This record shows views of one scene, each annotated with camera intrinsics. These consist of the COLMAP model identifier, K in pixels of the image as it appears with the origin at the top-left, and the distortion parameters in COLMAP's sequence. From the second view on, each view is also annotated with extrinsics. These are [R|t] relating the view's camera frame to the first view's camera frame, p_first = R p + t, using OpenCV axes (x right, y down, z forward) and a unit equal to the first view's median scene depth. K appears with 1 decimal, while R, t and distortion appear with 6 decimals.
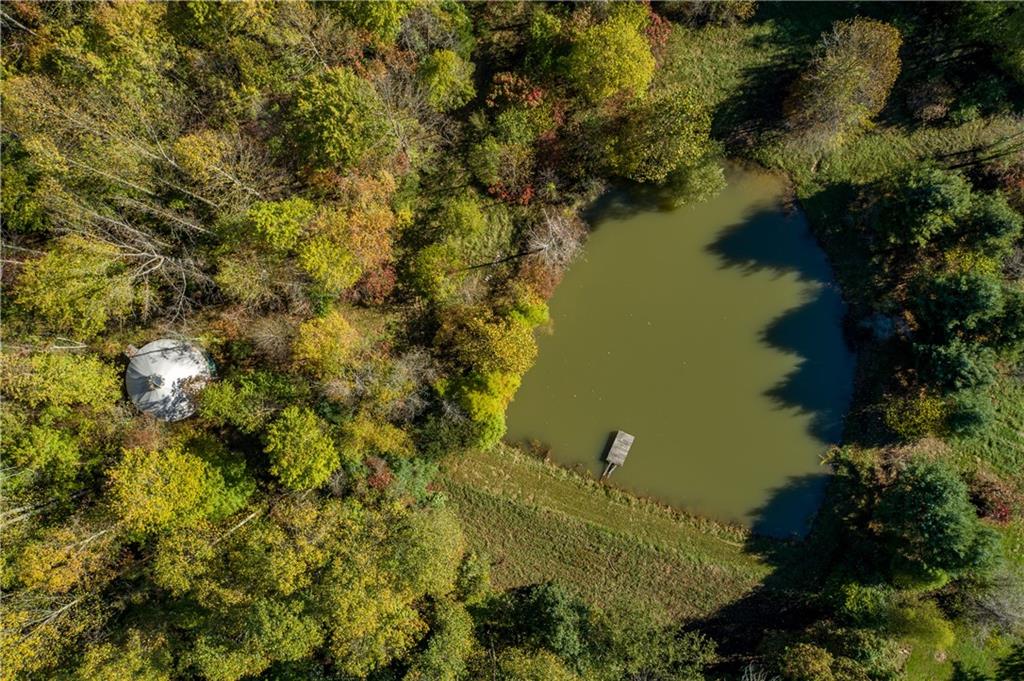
lens RADIAL K [[695.4, 0, 512.0], [0, 695.4, 340.5], [0, 0, 1]] dist [0.003295, 0.004588]
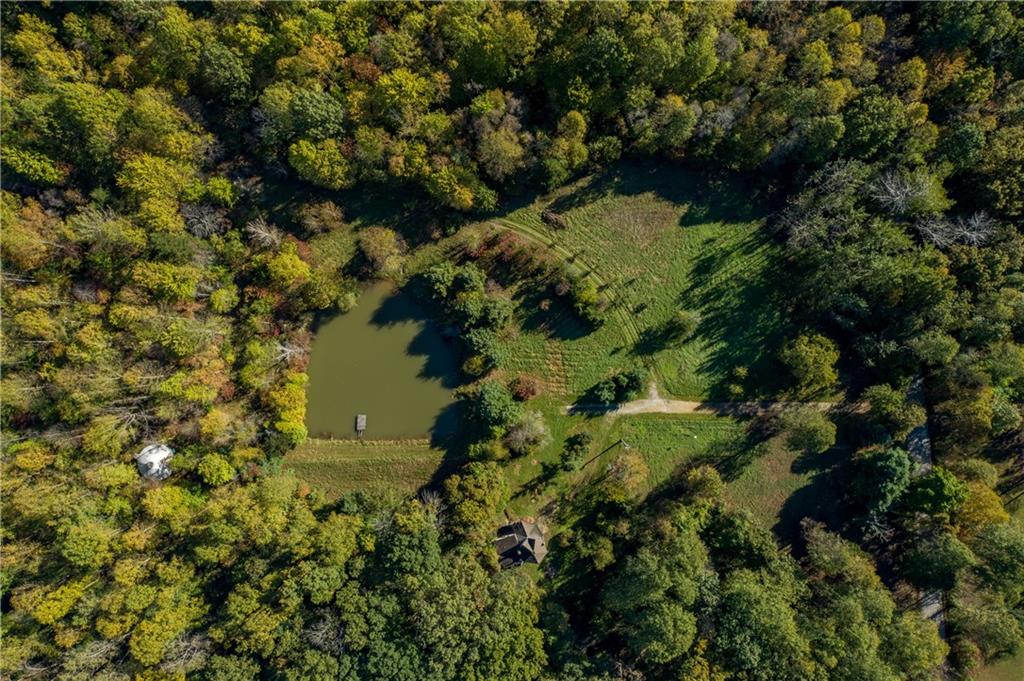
lens RADIAL K [[695.4, 0, 512.0], [0, 695.4, 340.5], [0, 0, 1]] dist [0.003295, 0.004588]
pose [[0.941307, -0.337546, -0.001682, 0.745066], [0.337550, 0.941282, 0.006954, 0.059874], [-0.000764, -0.007114, 0.999974, -1.283533]]
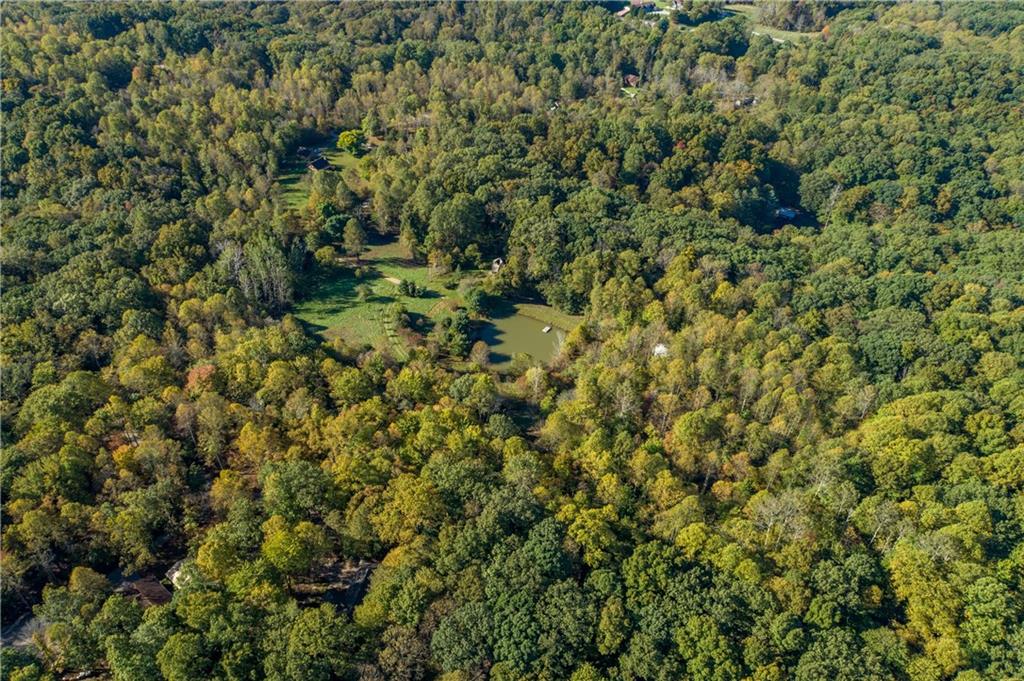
lens RADIAL K [[695.4, 0, 512.0], [0, 695.4, 340.5], [0, 0, 1]] dist [0.003295, 0.004588]
pose [[-0.981801, -0.122743, 0.144918, -0.229687], [0.188789, -0.547885, 0.814973, -3.212884], [-0.020634, 0.827500, 0.561087, -1.144891]]
